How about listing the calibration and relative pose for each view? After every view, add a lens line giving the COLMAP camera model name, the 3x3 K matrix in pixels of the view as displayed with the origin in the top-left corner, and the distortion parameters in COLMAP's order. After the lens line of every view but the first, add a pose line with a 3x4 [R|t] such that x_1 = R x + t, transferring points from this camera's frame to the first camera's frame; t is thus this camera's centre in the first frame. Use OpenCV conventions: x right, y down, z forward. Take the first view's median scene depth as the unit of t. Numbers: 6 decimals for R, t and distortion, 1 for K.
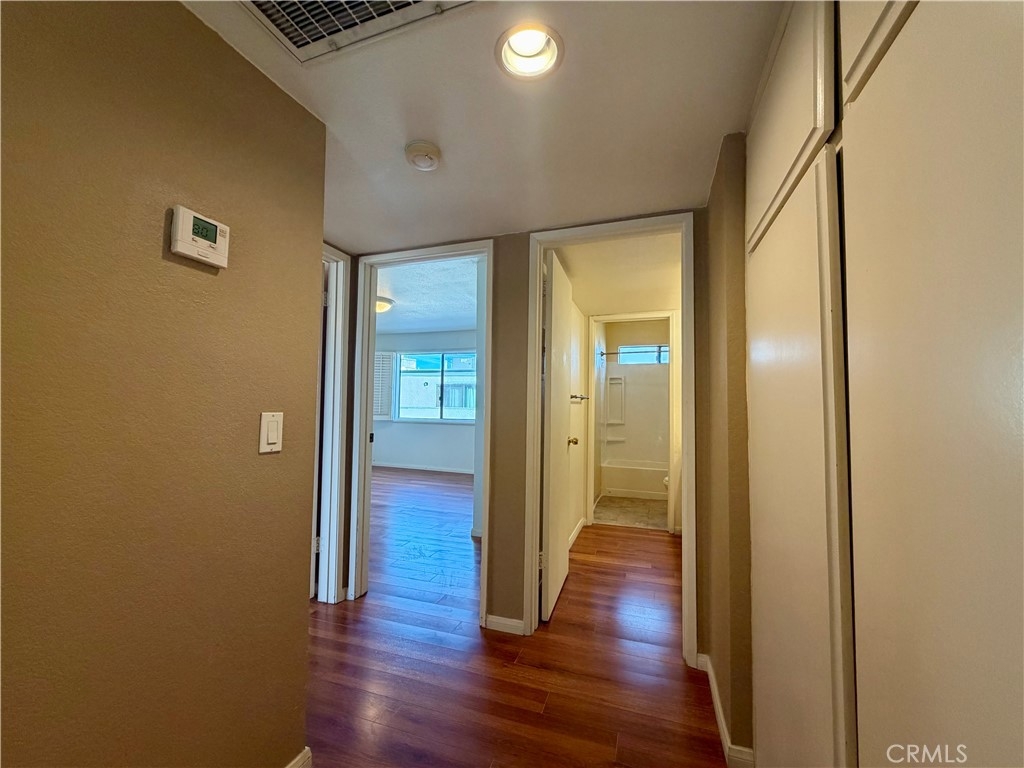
lens RADIAL K [[408.5, 0, 512.0], [0, 408.5, 387.2], [0, 0, 1]] dist [-0.000242, -0.000554]
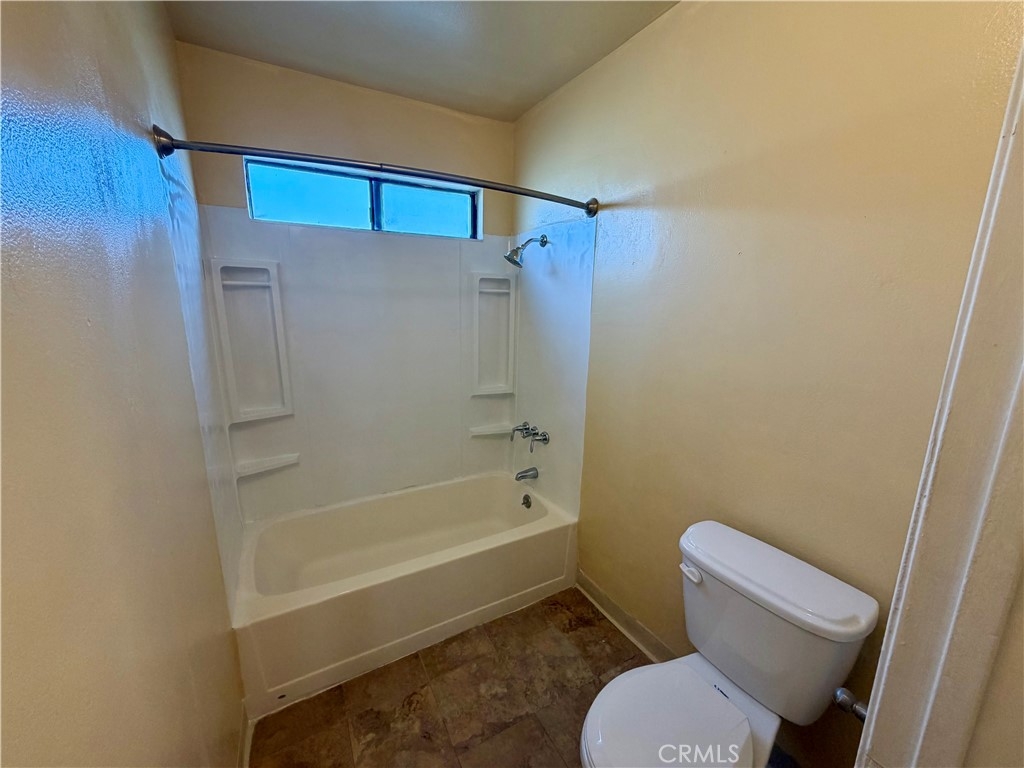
lens RADIAL K [[408.5, 0, 508.5], [0, 408.5, 385.1], [0, 0, 1]] dist [-0.000242, -0.000554]
pose [[0.661634, -0.162500, 0.732007, 0.154826], [-0.038441, 0.967600, 0.249545, -0.021084], [-0.748841, -0.193247, 0.633951, 0.670452]]
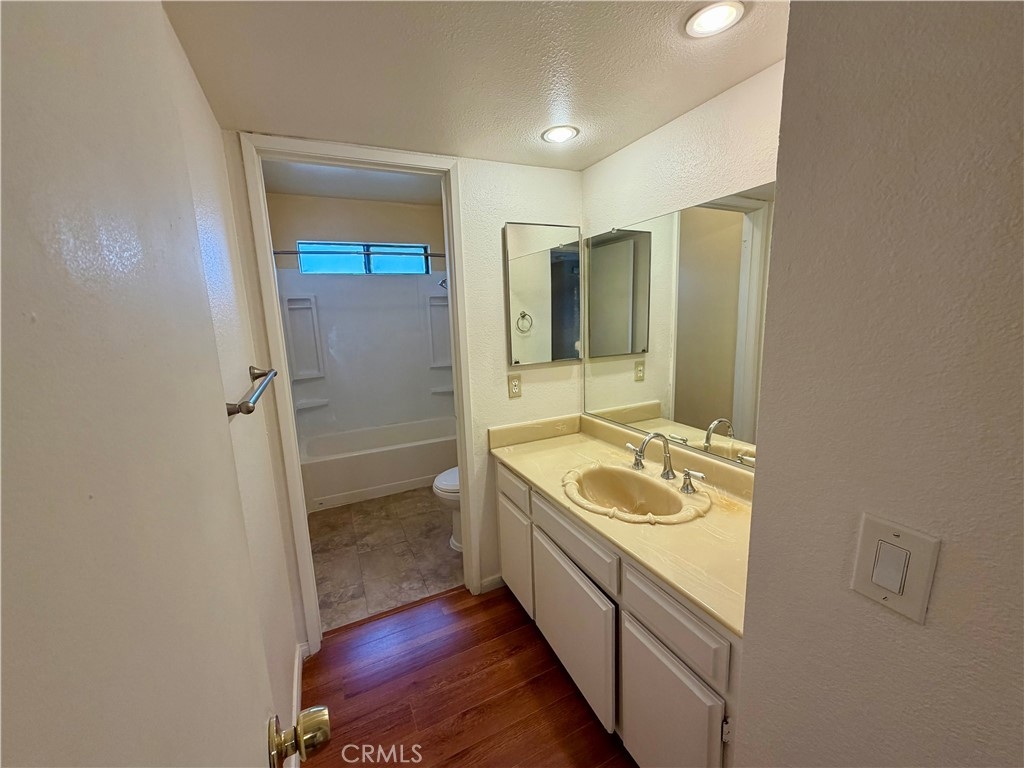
lens RADIAL K [[408.5, 0, 508.8], [0, 408.5, 386.5], [0, 0, 1]] dist [-0.000242, -0.000554]
pose [[0.709712, -0.166330, 0.684575, 0.054432], [0.013928, 0.974852, 0.222419, -0.025516], [-0.704354, -0.148319, 0.694181, 0.390961]]
